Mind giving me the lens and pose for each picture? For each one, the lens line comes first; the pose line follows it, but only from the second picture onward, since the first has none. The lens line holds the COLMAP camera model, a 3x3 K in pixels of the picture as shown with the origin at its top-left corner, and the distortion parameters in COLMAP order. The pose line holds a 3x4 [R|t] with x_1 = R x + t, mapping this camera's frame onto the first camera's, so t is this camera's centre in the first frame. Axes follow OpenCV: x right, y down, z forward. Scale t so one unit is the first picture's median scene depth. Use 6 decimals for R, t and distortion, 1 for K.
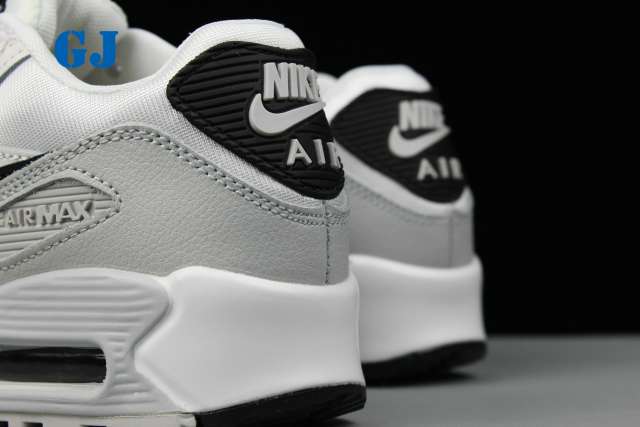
lens RADIAL K [[962.6, 0, 320.0], [0, 962.6, 212.4], [0, 0, 1]] dist [0.040849, 0.000000]
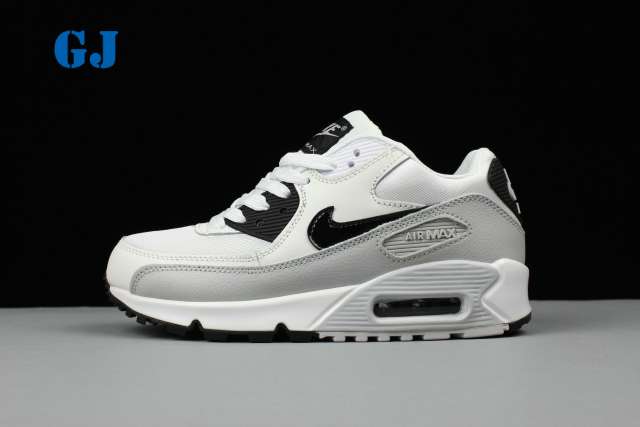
lens RADIAL K [[533.8, 0, 321.3], [0, 533.8, 214.9], [0, 0, 1]] dist [-0.007322, -0.000089]
pose [[0.898863, 0.013598, 0.438018, -1.031084], [-0.007708, 0.999854, -0.015222, -0.022228], [-0.438161, 0.010306, 0.898837, 0.065019]]
